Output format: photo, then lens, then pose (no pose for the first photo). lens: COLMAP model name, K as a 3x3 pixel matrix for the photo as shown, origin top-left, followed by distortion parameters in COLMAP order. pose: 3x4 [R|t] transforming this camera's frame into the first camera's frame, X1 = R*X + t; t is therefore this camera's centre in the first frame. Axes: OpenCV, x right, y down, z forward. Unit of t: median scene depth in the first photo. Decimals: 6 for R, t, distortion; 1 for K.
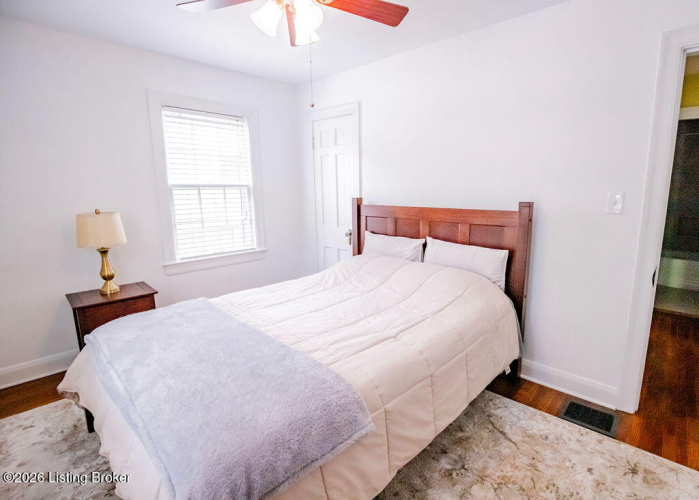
lens RADIAL K [[363.1, 0, 349.5], [0, 363.1, 250.0], [0, 0, 1]] dist [-0.021581, 0.000855]
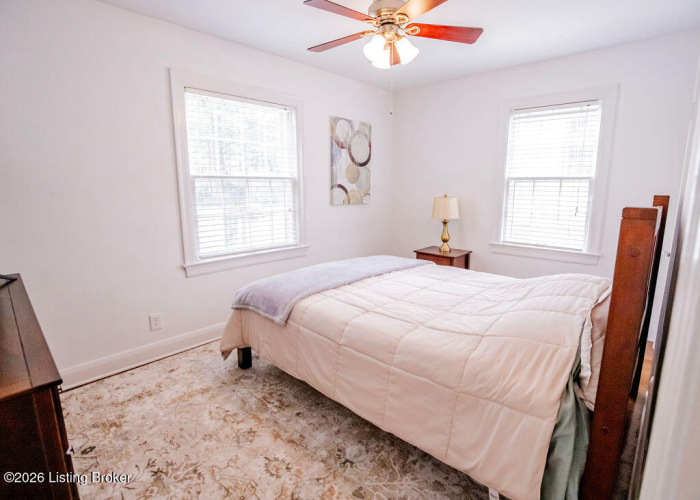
lens RADIAL K [[342.3, 0, 350.0], [0, 342.3, 250.0], [0, 0, 1]] dist [-0.032666, 0.000995]
pose [[-0.007336, 0.189877, -0.981780, 0.667481], [-0.166395, 0.967887, 0.188434, -0.079070], [0.986032, 0.164745, 0.024494, 0.527060]]
